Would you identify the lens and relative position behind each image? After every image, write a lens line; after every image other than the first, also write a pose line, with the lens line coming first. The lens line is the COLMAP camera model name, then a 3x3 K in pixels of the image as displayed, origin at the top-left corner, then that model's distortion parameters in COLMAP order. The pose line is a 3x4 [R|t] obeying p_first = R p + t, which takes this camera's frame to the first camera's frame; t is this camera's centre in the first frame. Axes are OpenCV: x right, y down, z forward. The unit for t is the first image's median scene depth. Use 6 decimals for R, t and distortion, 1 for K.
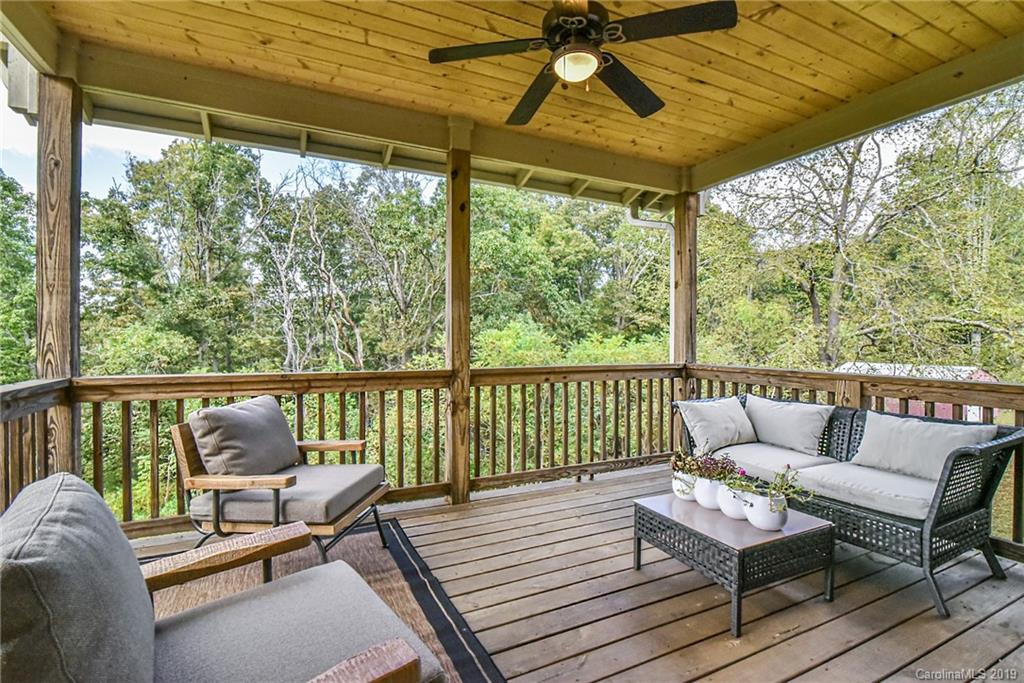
lens RADIAL K [[469.5, 0, 505.4], [0, 469.5, 338.7], [0, 0, 1]] dist [-0.016940, 0.000689]
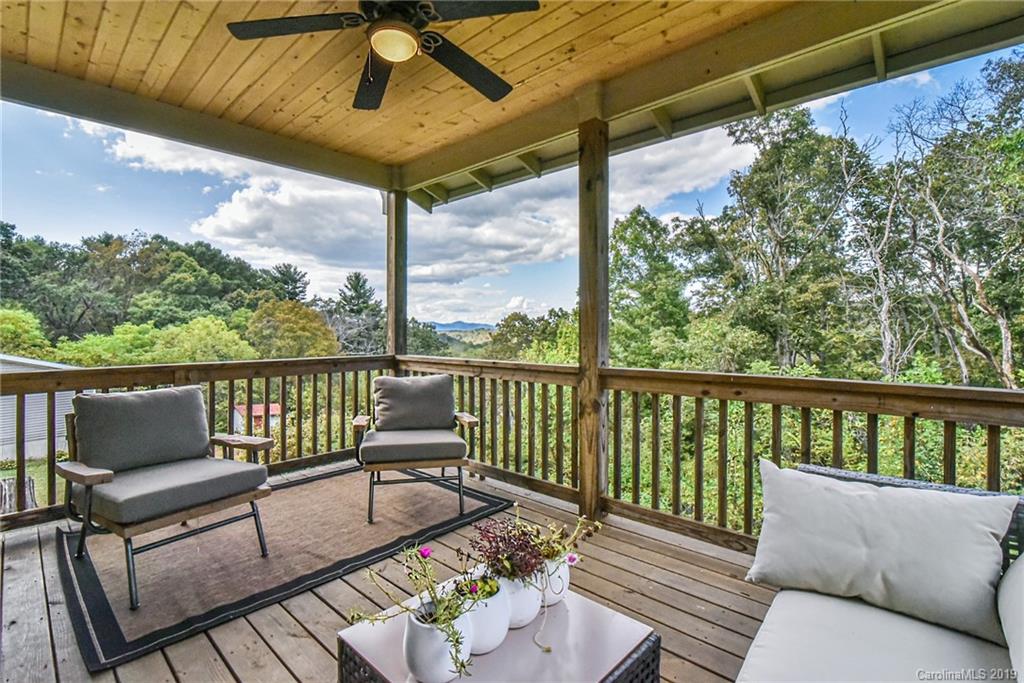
lens RADIAL K [[469.5, 0, 507.3], [0, 469.5, 335.1], [0, 0, 1]] dist [-0.016940, 0.000689]
pose [[0.367926, 0.003204, -0.929850, 0.668909], [0.001616, 0.999990, 0.004085, 0.000779], [0.929854, -0.003006, 0.367917, 0.533510]]
